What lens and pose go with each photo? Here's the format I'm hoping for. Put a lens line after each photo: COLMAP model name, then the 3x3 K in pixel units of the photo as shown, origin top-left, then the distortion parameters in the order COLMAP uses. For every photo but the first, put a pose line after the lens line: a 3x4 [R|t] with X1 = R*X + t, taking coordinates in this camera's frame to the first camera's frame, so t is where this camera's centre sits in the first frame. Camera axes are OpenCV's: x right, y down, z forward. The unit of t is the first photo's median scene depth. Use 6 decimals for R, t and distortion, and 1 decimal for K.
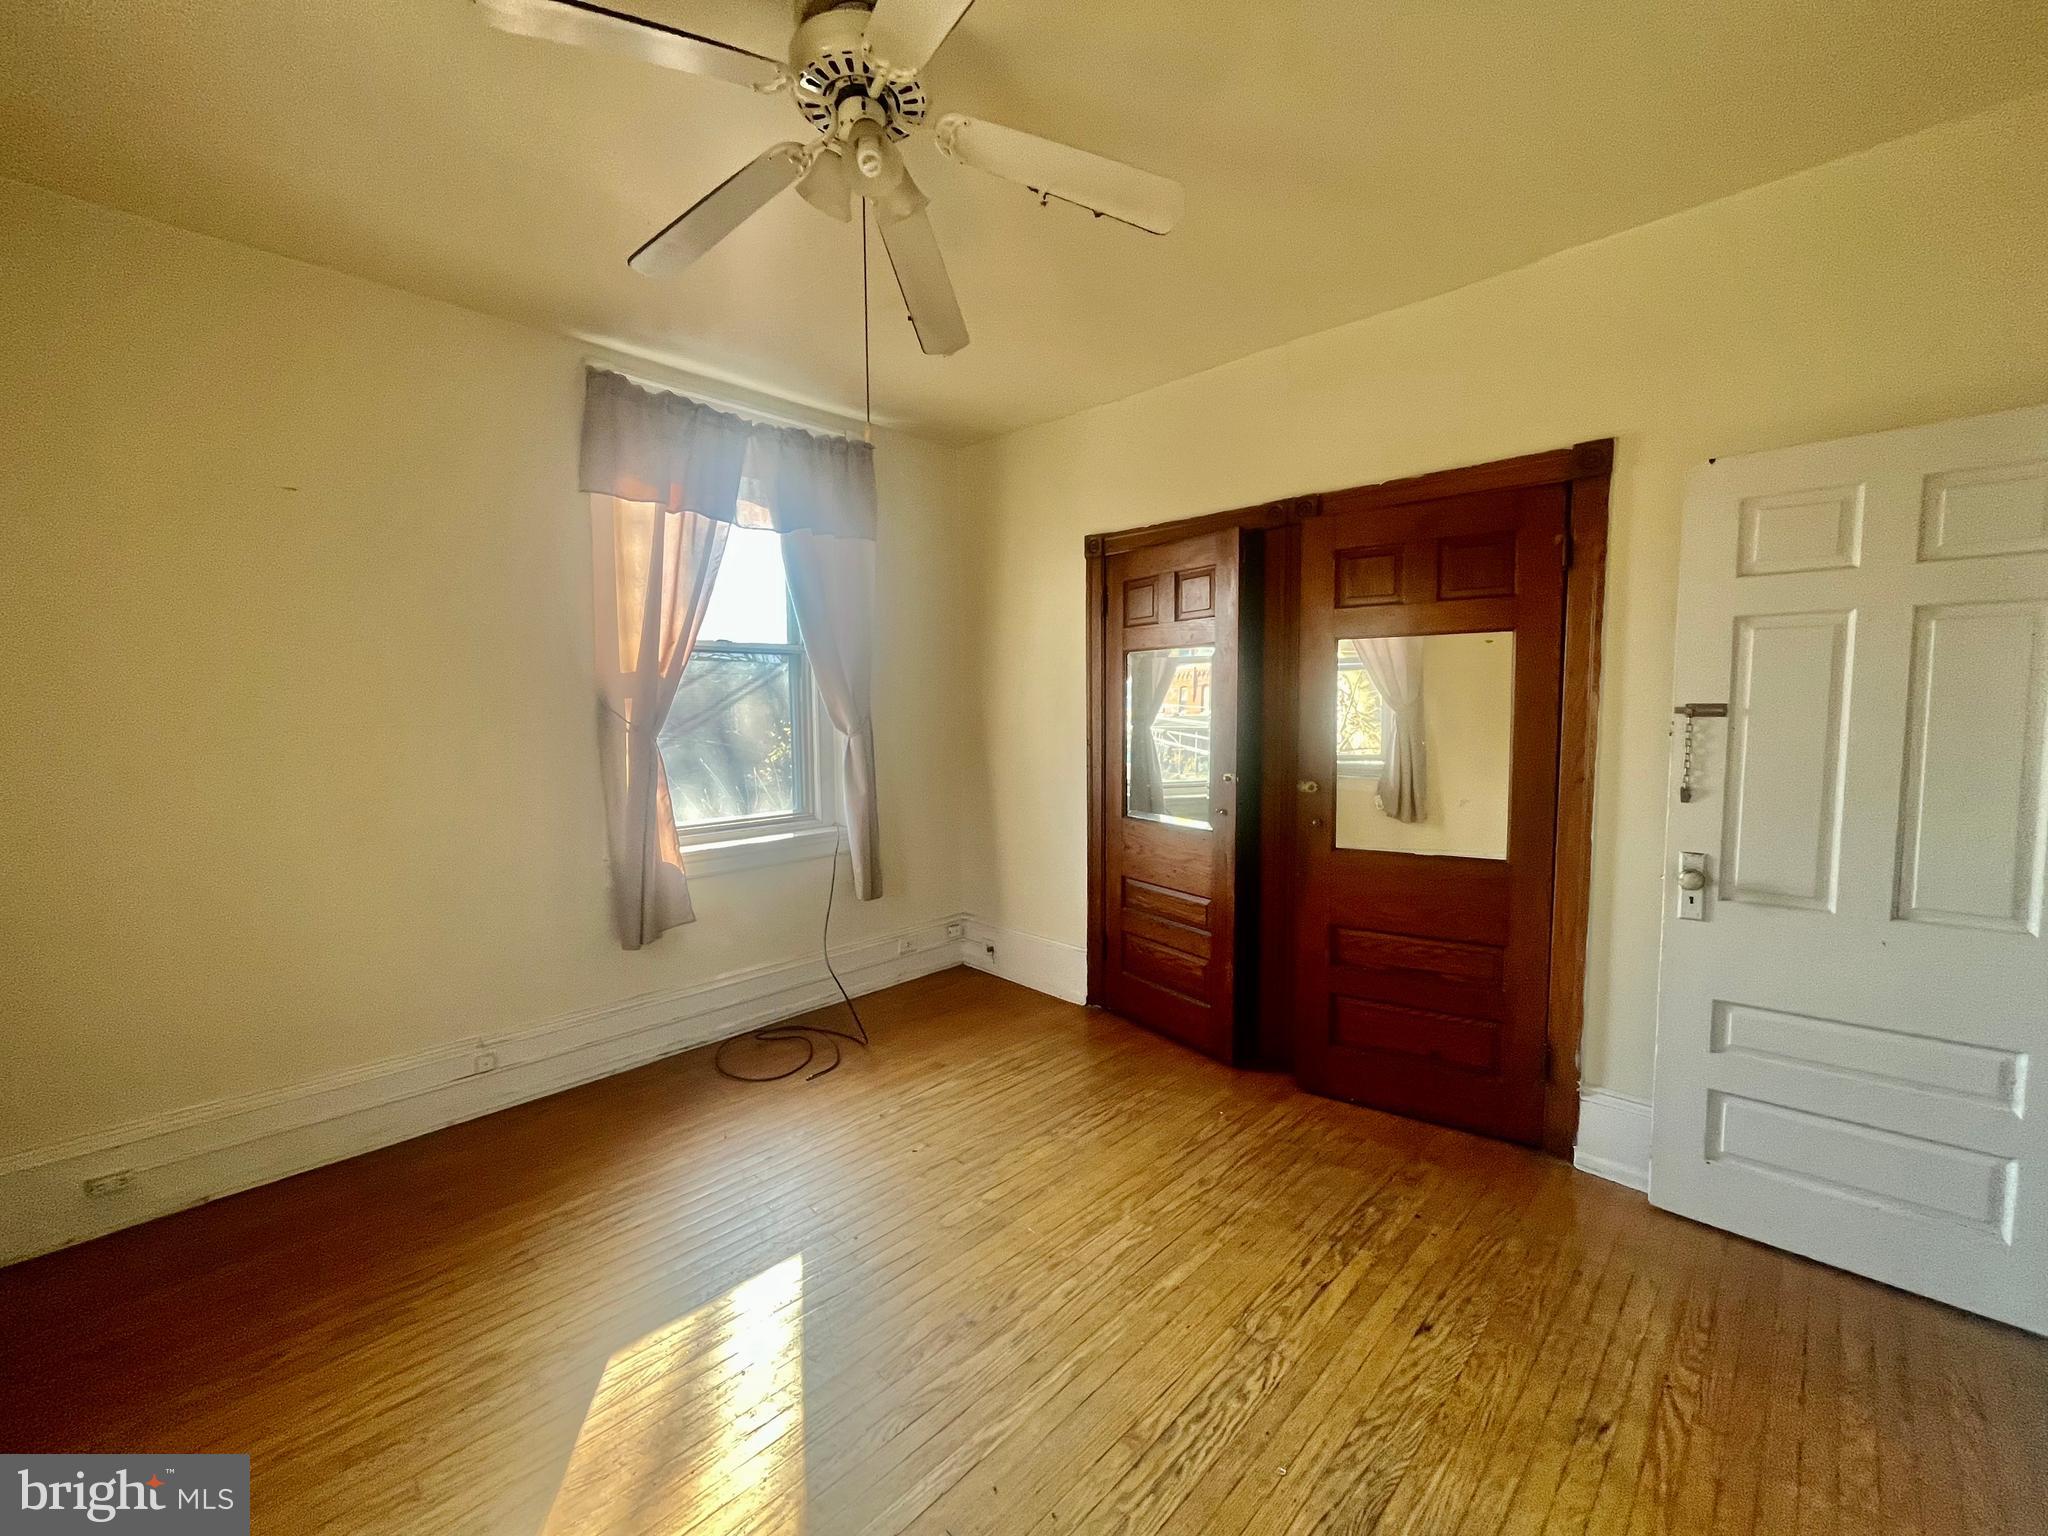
lens RADIAL K [[825.2, 0, 1016.0], [0, 825.2, 767.6], [0, 0, 1]] dist [-0.001964, -0.000466]
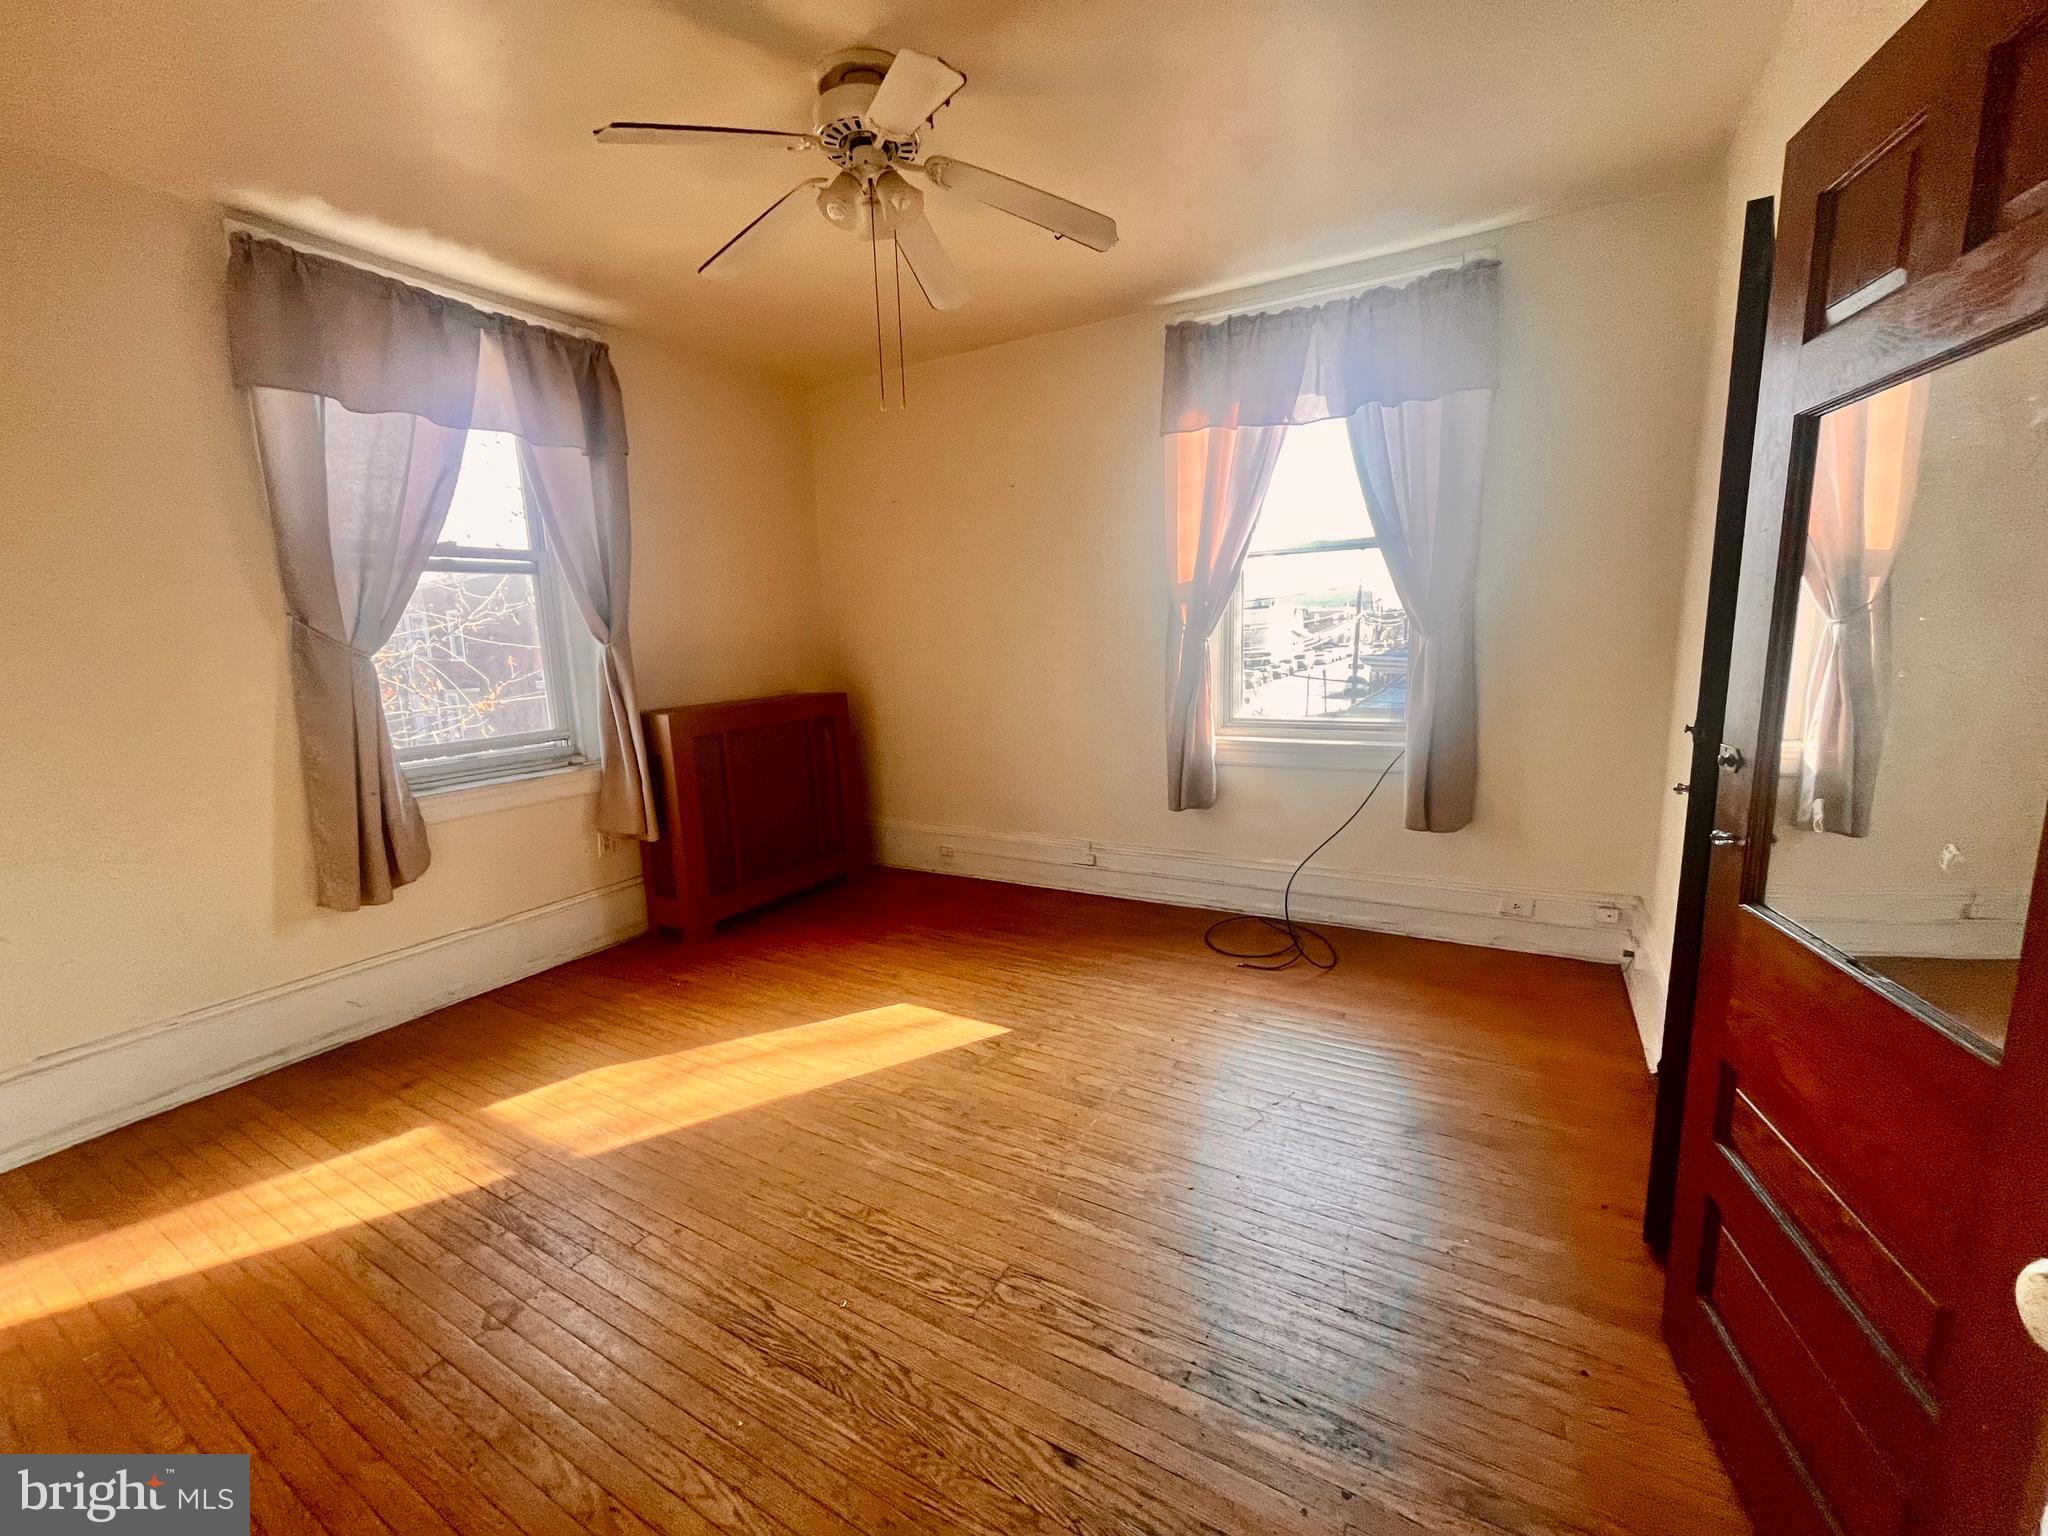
lens RADIAL K [[825.2, 0, 1016.0], [0, 825.2, 767.6], [0, 0, 1]] dist [-0.001964, -0.000466]
pose [[0.252647, 0.162112, -0.953881, 0.709366], [-0.042908, 0.986771, 0.156337, -0.028779], [0.966607, 0.001431, 0.256260, 0.497911]]
